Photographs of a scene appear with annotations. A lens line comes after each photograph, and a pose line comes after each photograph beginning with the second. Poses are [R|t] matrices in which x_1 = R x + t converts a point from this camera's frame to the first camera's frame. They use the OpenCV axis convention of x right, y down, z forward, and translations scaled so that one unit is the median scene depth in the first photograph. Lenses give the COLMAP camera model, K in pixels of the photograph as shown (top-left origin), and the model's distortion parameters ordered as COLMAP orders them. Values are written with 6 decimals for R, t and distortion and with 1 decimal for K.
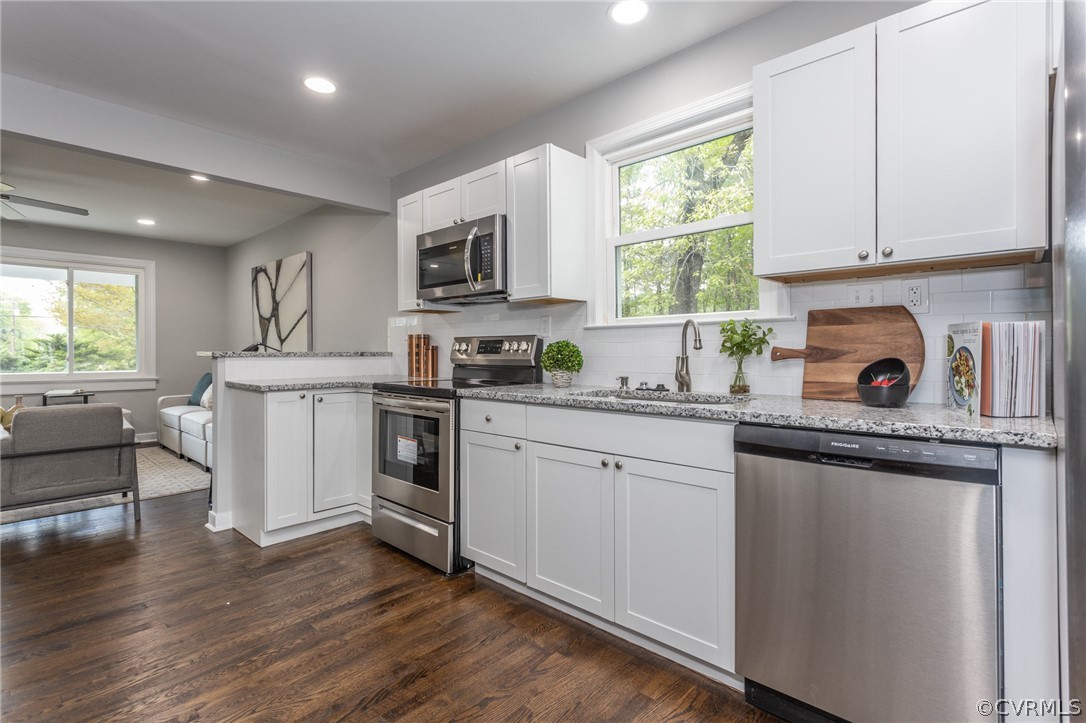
lens RADIAL K [[526.0, 0, 546.1], [0, 526.0, 357.1], [0, 0, 1]] dist [-0.000051, 0.000544]
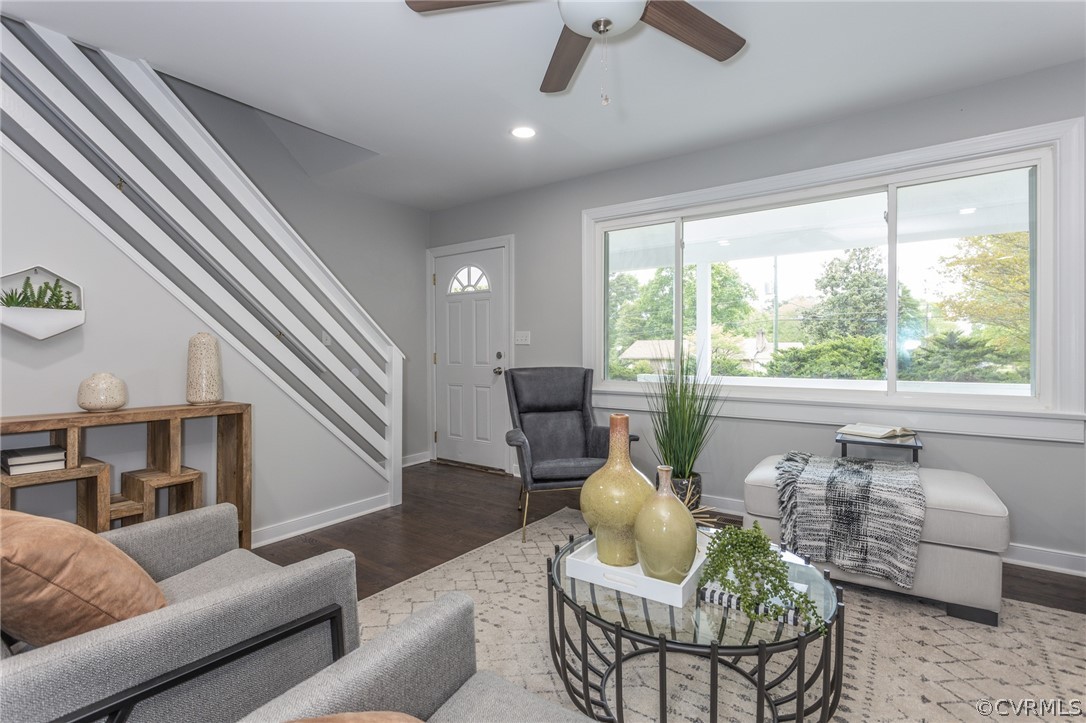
lens RADIAL K [[517.7, 0, 538.7], [0, 517.7, 352.9], [0, 0, 1]] dist [0.002557, 0.000504]
pose [[0.129149, -0.000036, -0.991625, -0.507240], [-0.007629, 0.999970, -0.001029, -0.003738], [0.991596, 0.007698, 0.129145, 0.675730]]
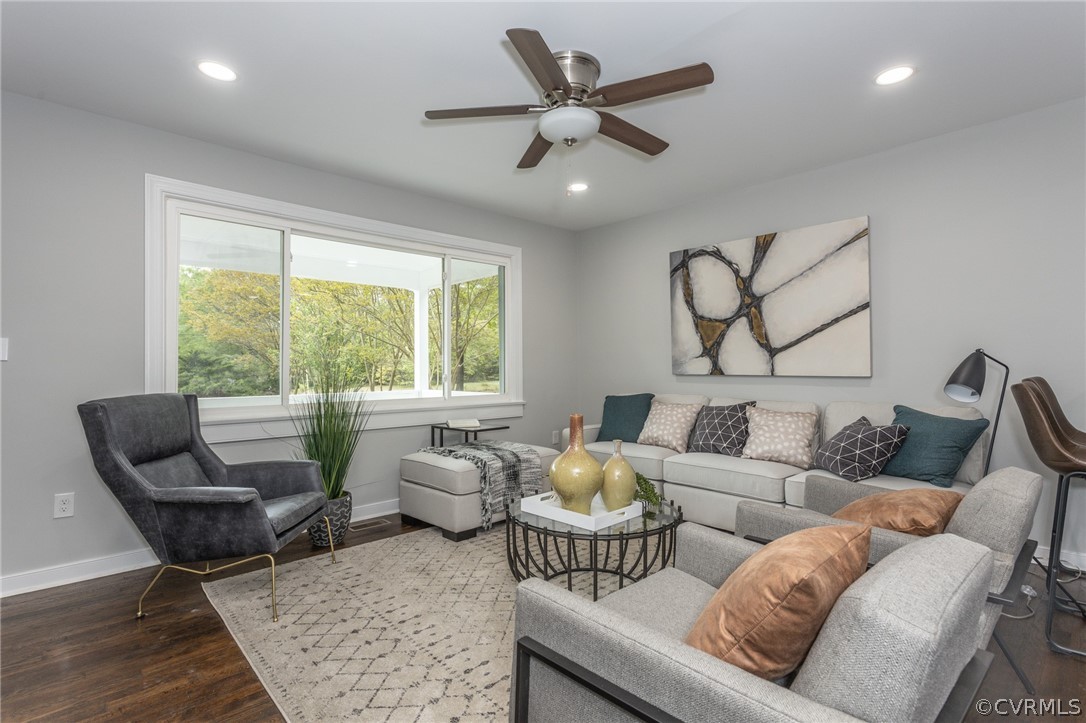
lens RADIAL K [[526.0, 0, 546.1], [0, 526.0, 357.1], [0, 0, 1]] dist [-0.000051, 0.000544]
pose [[0.998164, -0.007625, -0.060086, -0.815533], [0.005976, 0.999602, -0.027577, -0.004214], [0.060272, 0.027167, 0.997812, 0.305853]]
